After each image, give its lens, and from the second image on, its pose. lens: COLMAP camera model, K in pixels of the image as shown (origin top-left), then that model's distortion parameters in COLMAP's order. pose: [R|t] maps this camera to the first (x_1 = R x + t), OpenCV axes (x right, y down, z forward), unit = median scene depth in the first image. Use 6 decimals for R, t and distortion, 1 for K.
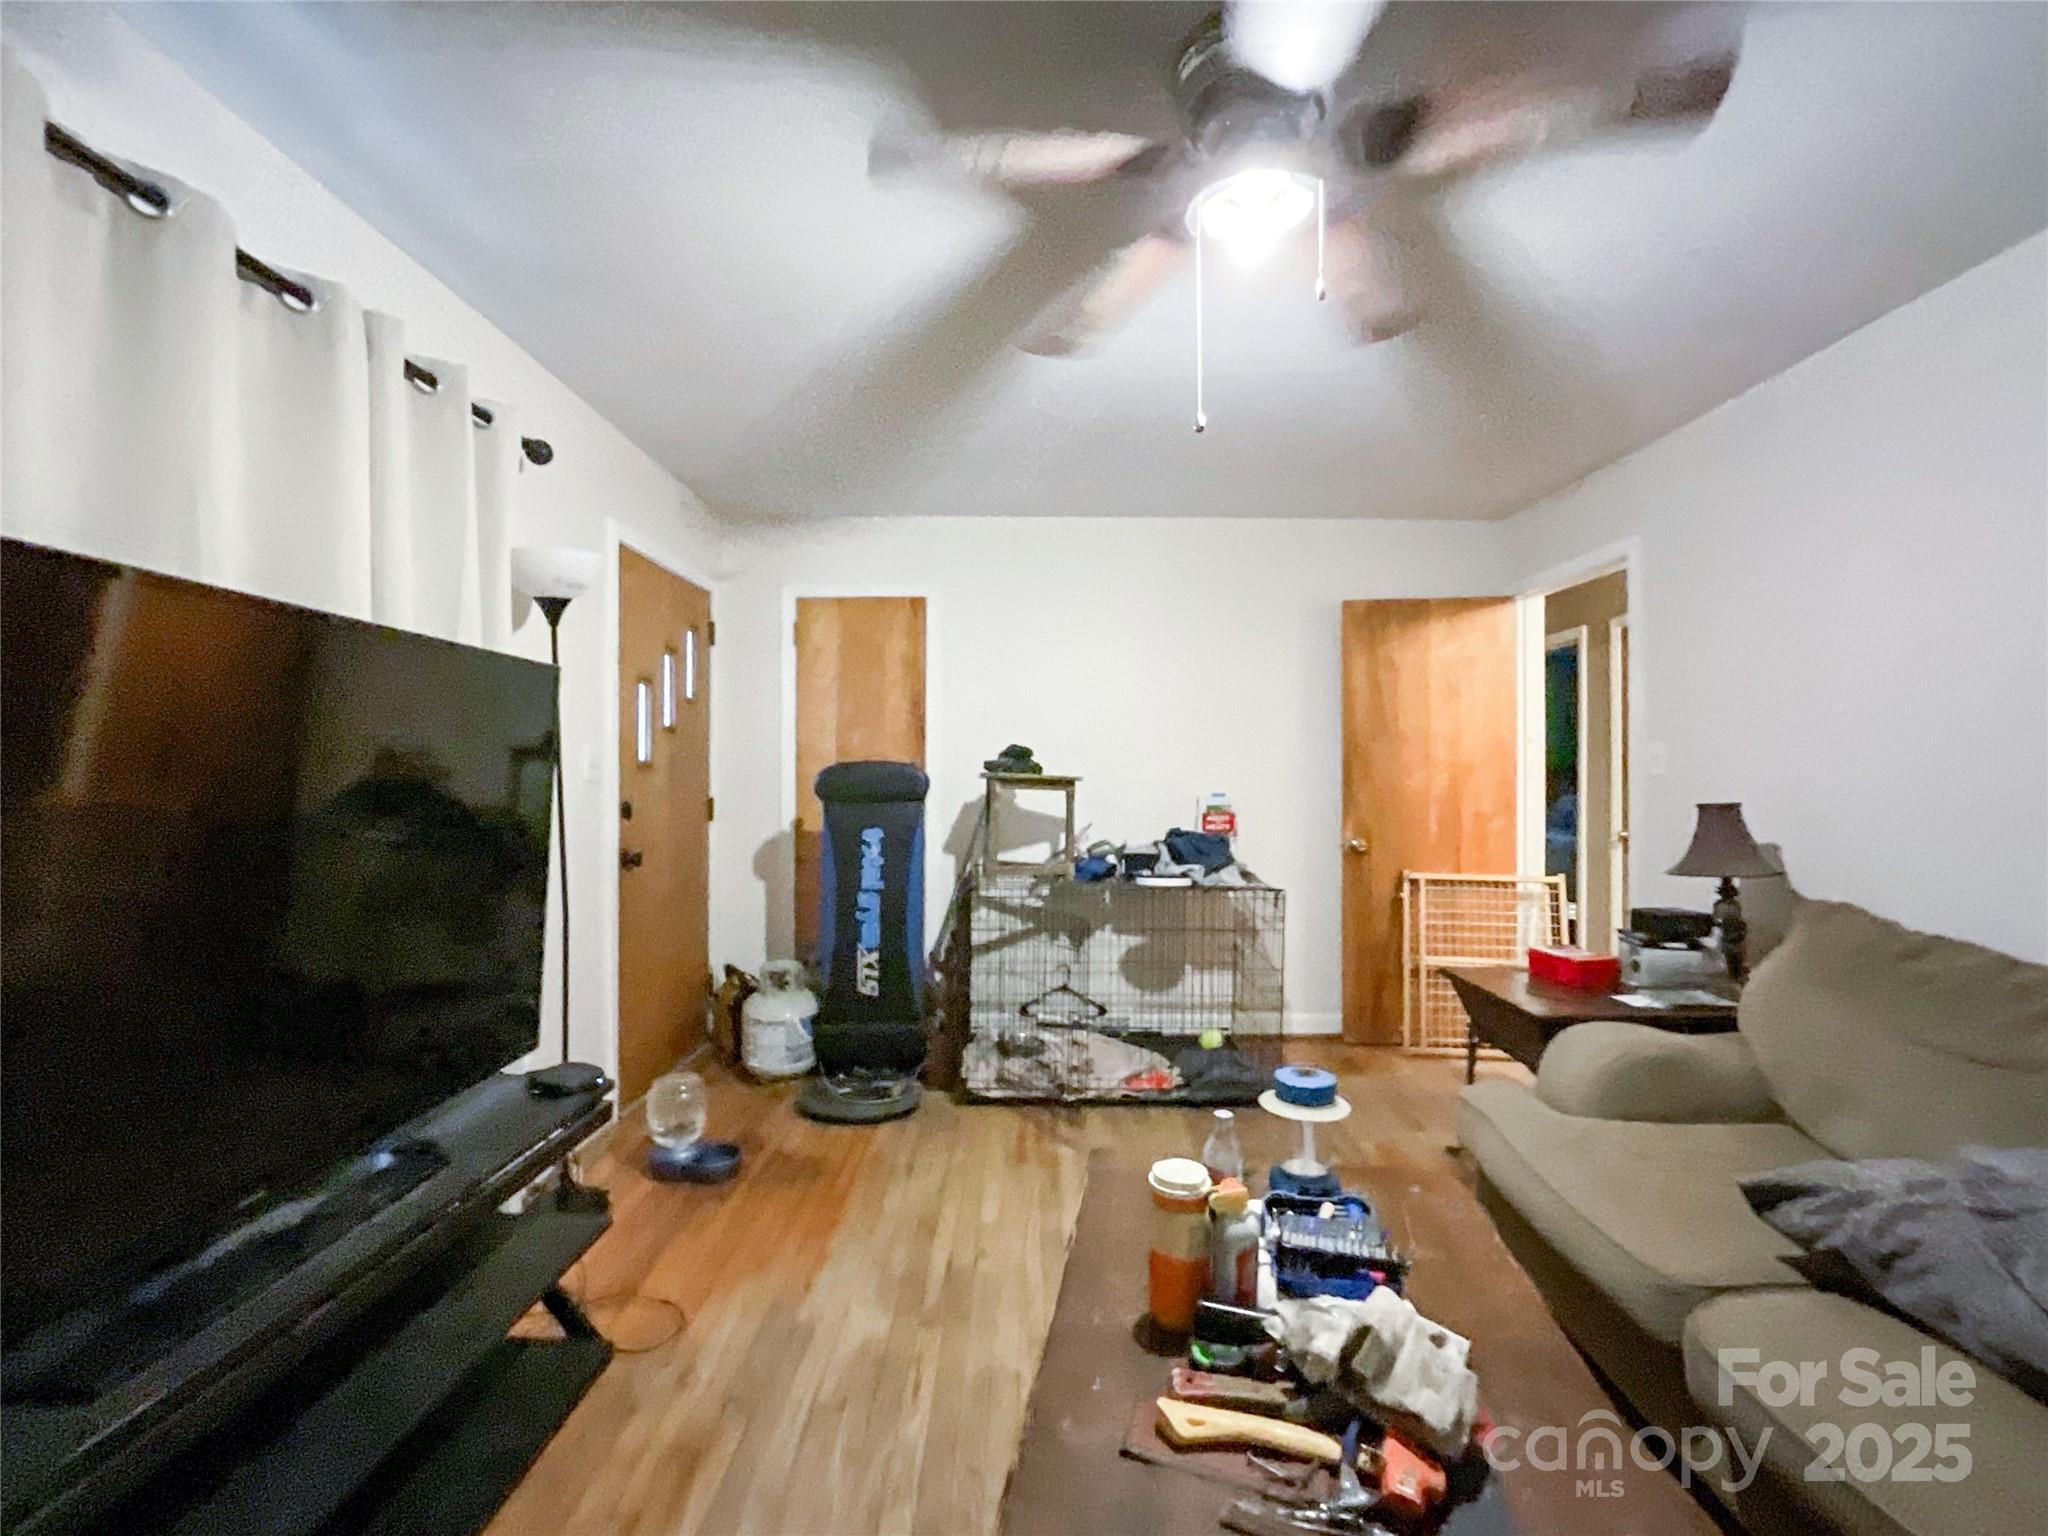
lens RADIAL K [[871.1, 0, 1018.8], [0, 871.1, 770.0], [0, 0, 1]] dist [-0.017229, 0.004986]
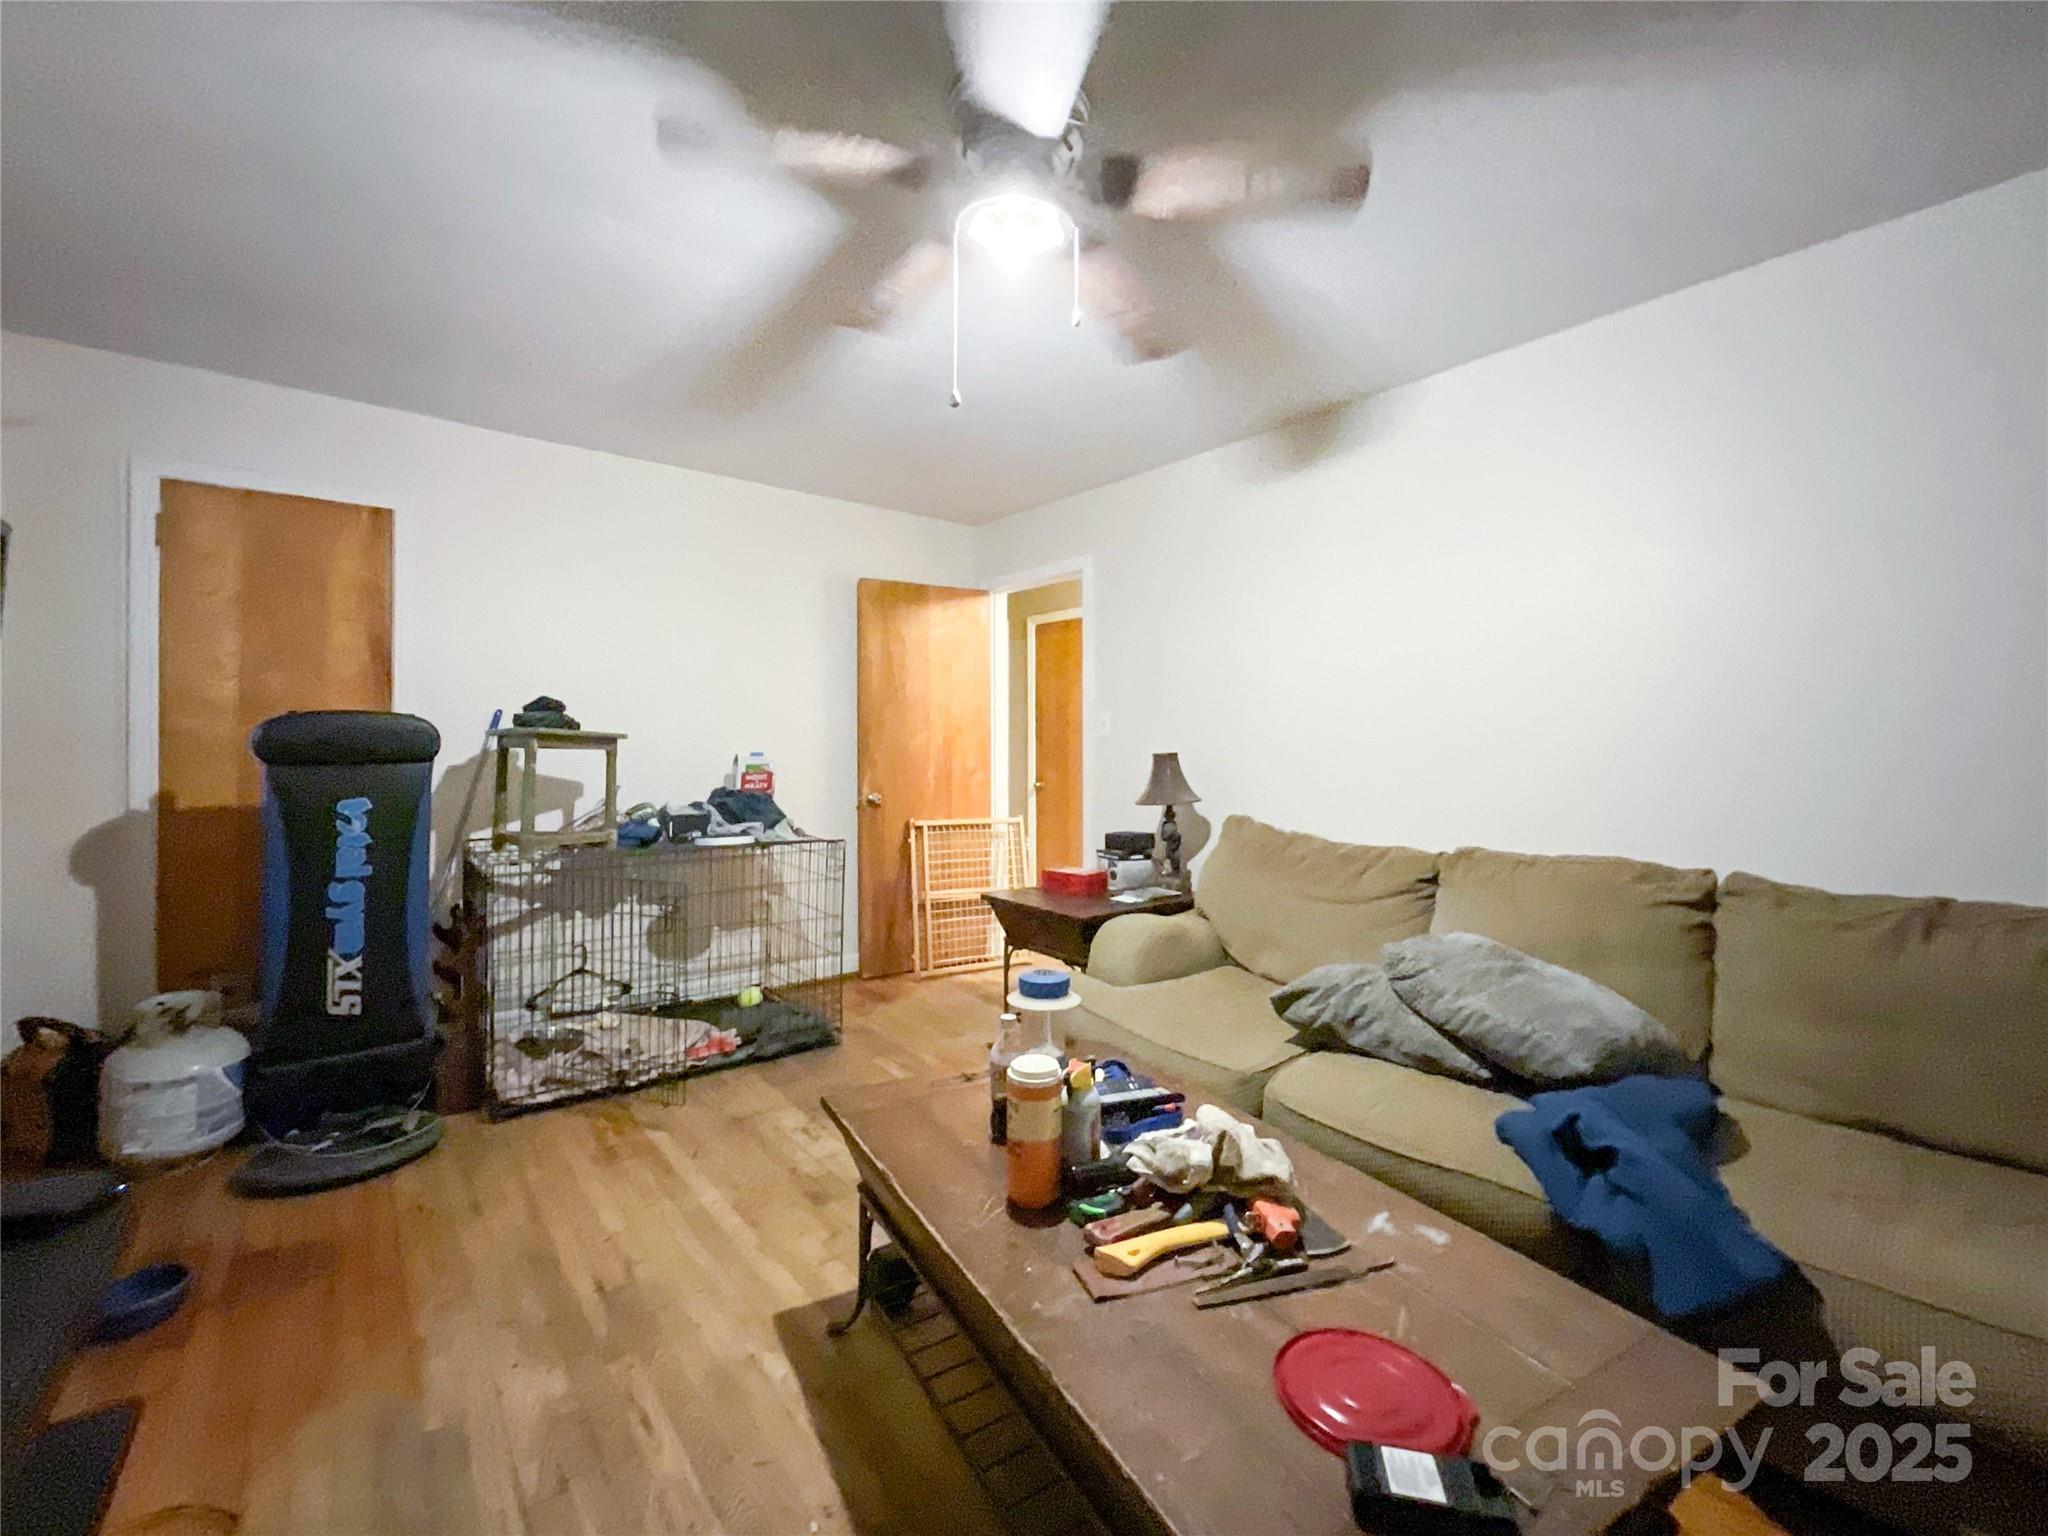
lens RADIAL K [[871.1, 0, 950.5], [0, 871.1, 742.4], [0, 0, 1]] dist [-0.017229, 0.004986]
pose [[0.779332, 0.005418, 0.626587, -0.246194], [-0.004831, 0.999985, -0.002639, 0.018045], [-0.626592, -0.000971, 0.779347, 0.074672]]
